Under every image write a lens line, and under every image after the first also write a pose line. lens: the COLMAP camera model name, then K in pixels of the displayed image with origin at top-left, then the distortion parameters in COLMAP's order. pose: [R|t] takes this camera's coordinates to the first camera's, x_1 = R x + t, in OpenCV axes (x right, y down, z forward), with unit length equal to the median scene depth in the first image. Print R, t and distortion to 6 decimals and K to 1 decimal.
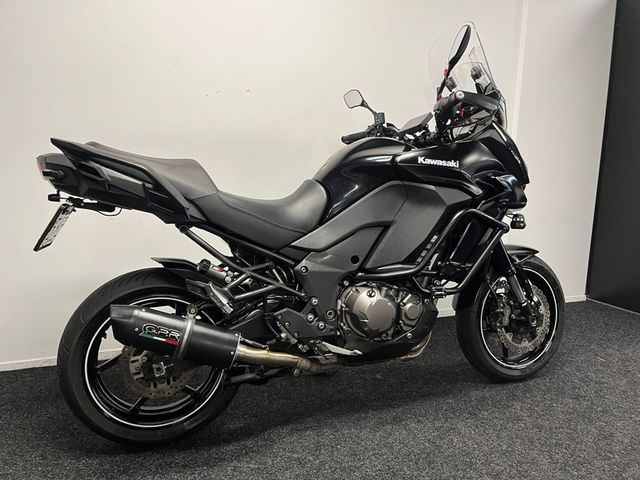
lens RADIAL K [[485.1, 0, 320.0], [0, 485.1, 240.0], [0, 0, 1]] dist [0.068050, -0.092038]
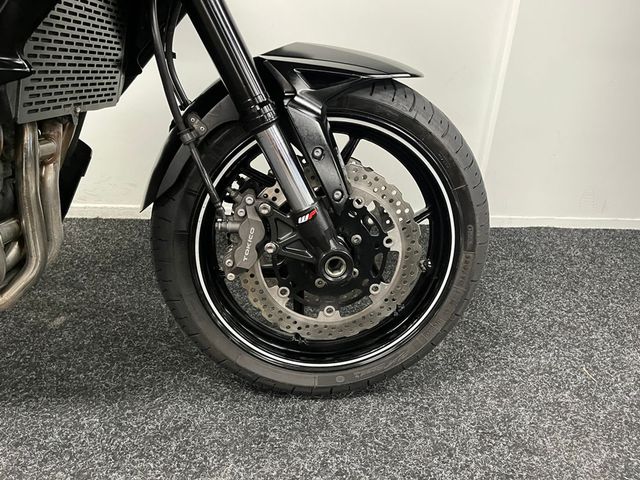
lens RADIAL K [[485.1, 0, 320.0], [0, 485.1, 240.0], [0, 0, 1]] dist [0.068050, -0.092038]
pose [[0.958953, 0.148731, -0.241429, 0.615037], [-0.087072, 0.964721, 0.248459, 0.070699], [0.269865, -0.217239, 0.938072, 0.807545]]
